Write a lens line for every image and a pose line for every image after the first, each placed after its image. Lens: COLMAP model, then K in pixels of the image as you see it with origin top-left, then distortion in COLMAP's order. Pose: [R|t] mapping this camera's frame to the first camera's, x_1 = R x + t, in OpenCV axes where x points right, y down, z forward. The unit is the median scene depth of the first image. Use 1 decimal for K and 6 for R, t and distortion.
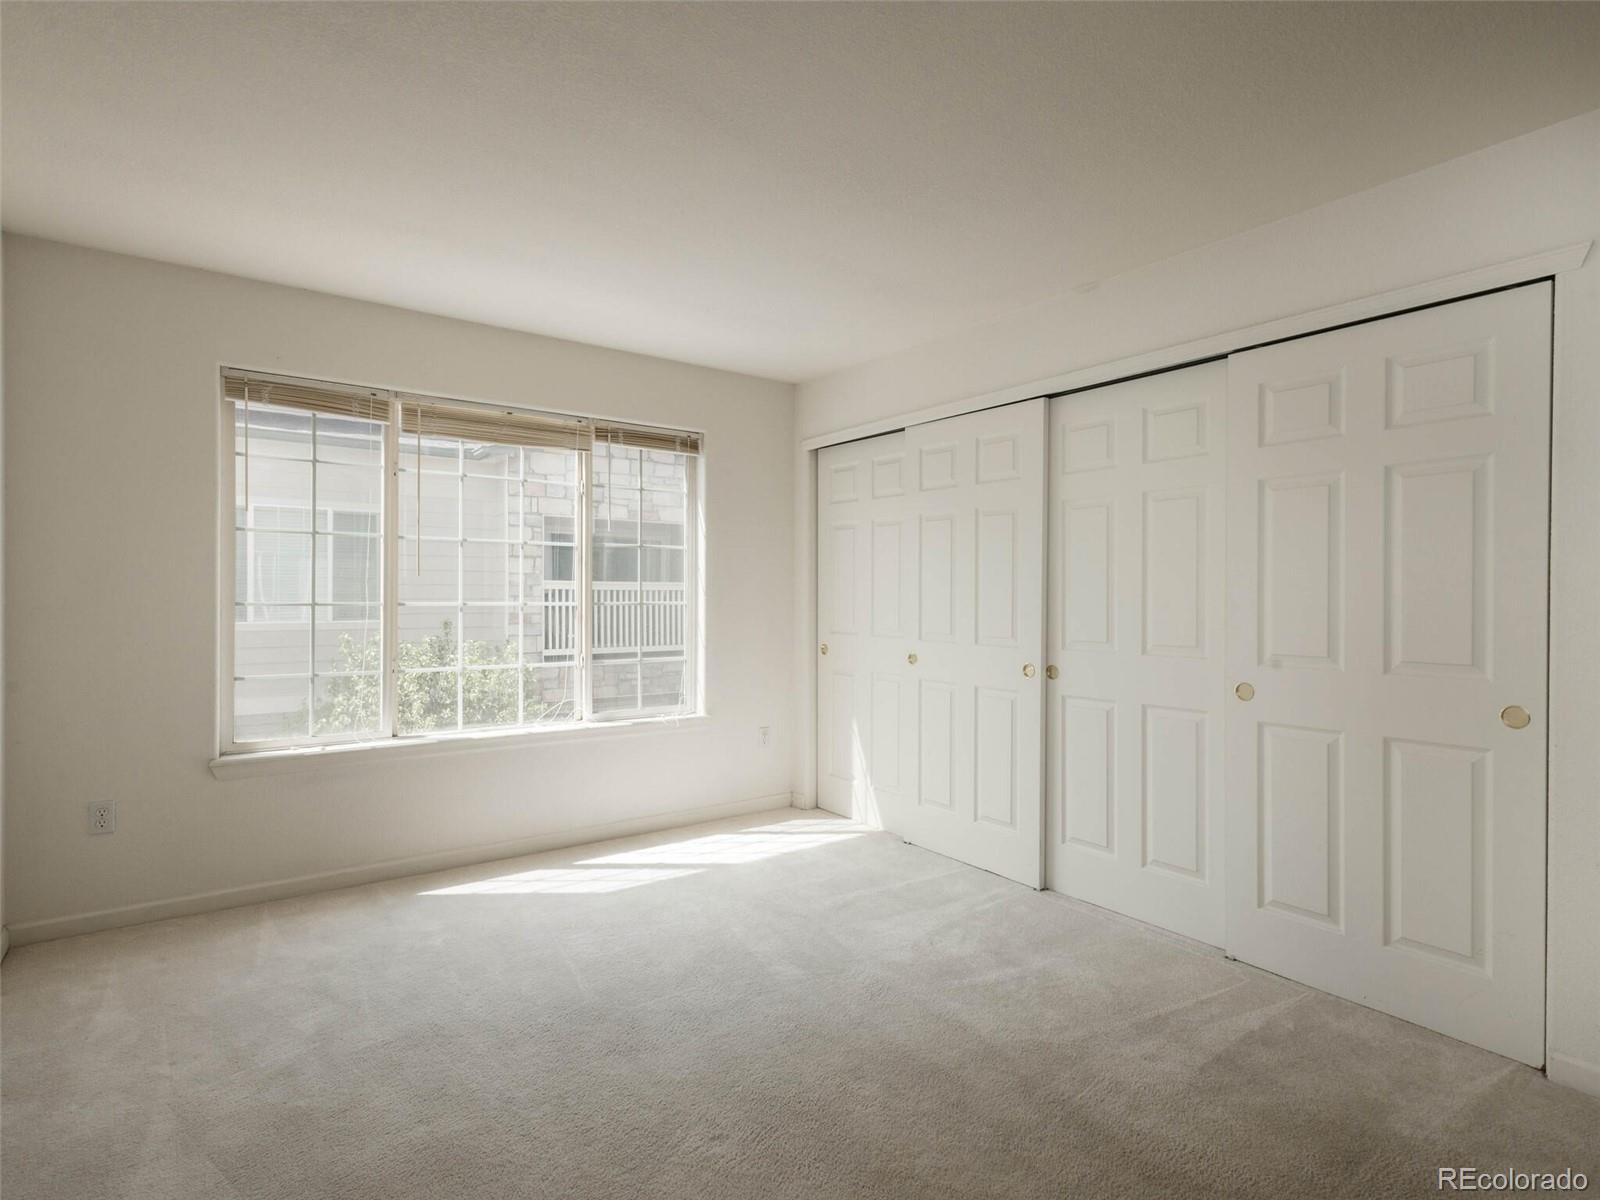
lens RADIAL K [[839.9, 0, 787.2], [0, 839.9, 598.9], [0, 0, 1]] dist [0.026443, -0.013230]
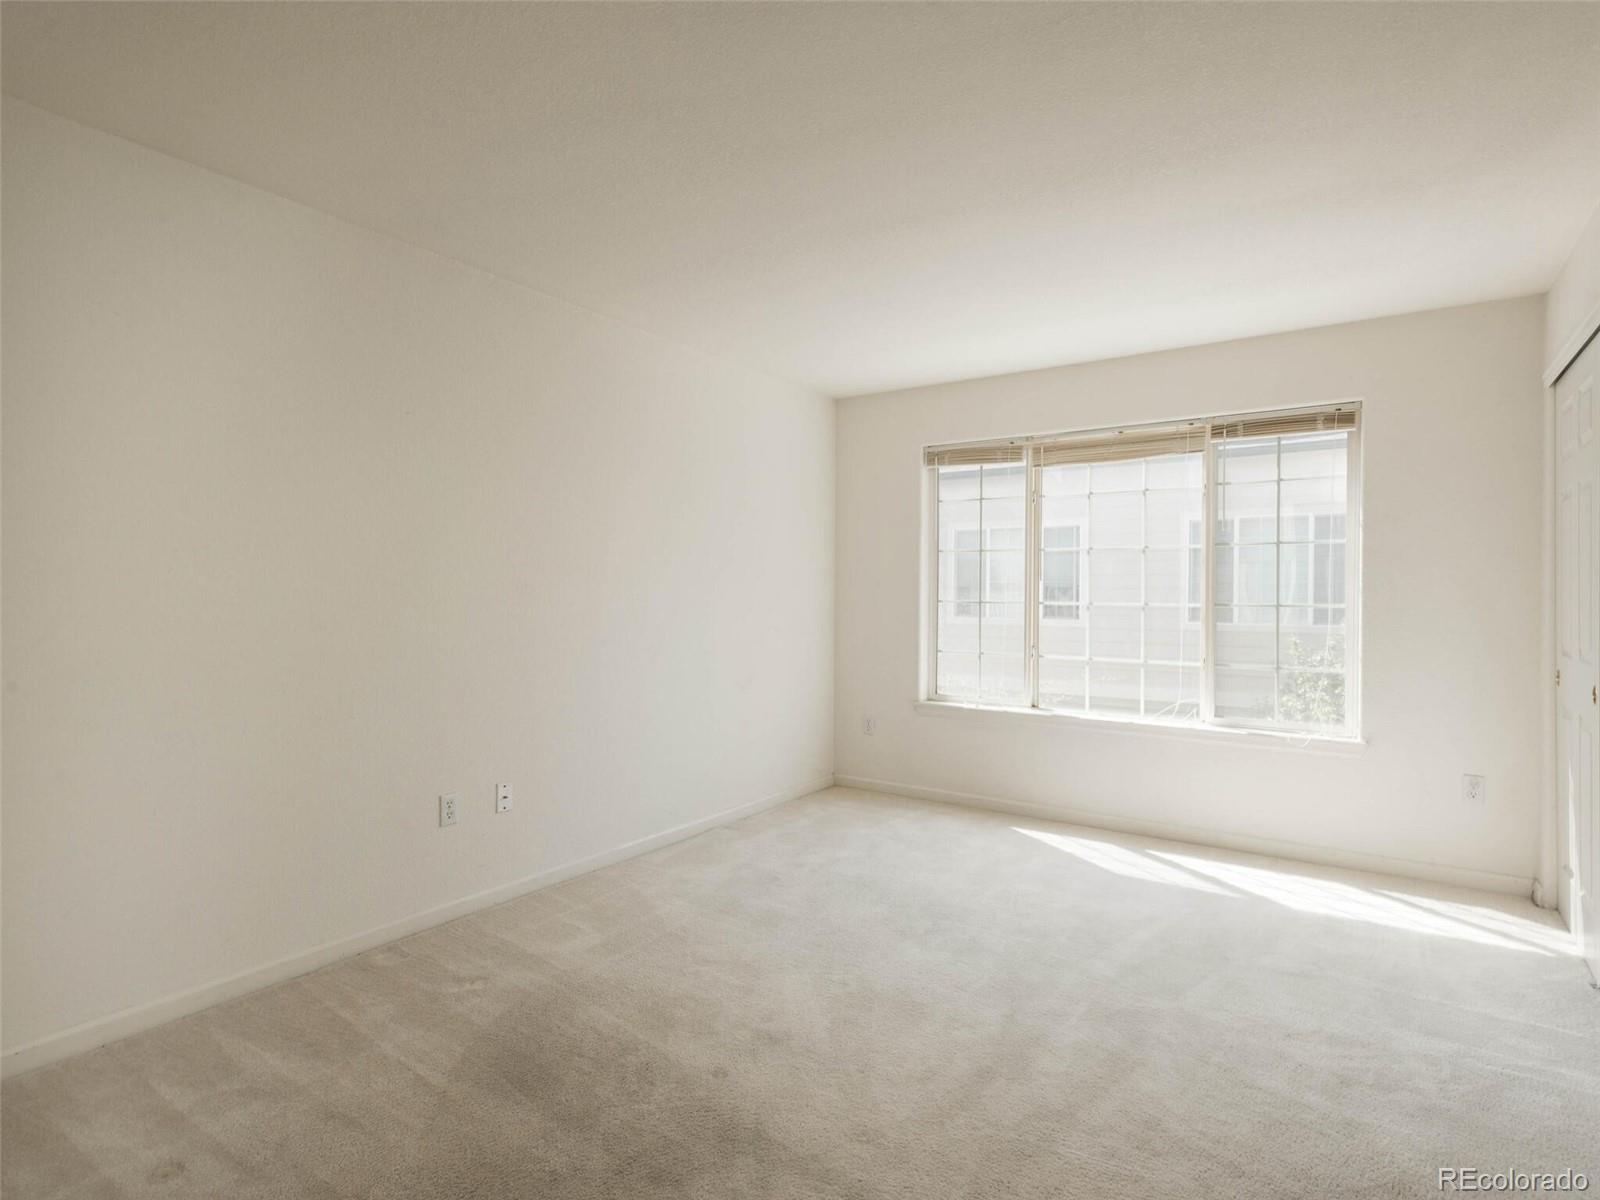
lens RADIAL K [[839.9, 0, 787.2], [0, 839.9, 598.9], [0, 0, 1]] dist [0.026443, -0.013230]
pose [[0.329516, 0.003945, -0.944142, 0.574081], [-0.009496, 0.999955, 0.000864, 0.002686], [0.944102, 0.008681, 0.329539, 0.218089]]
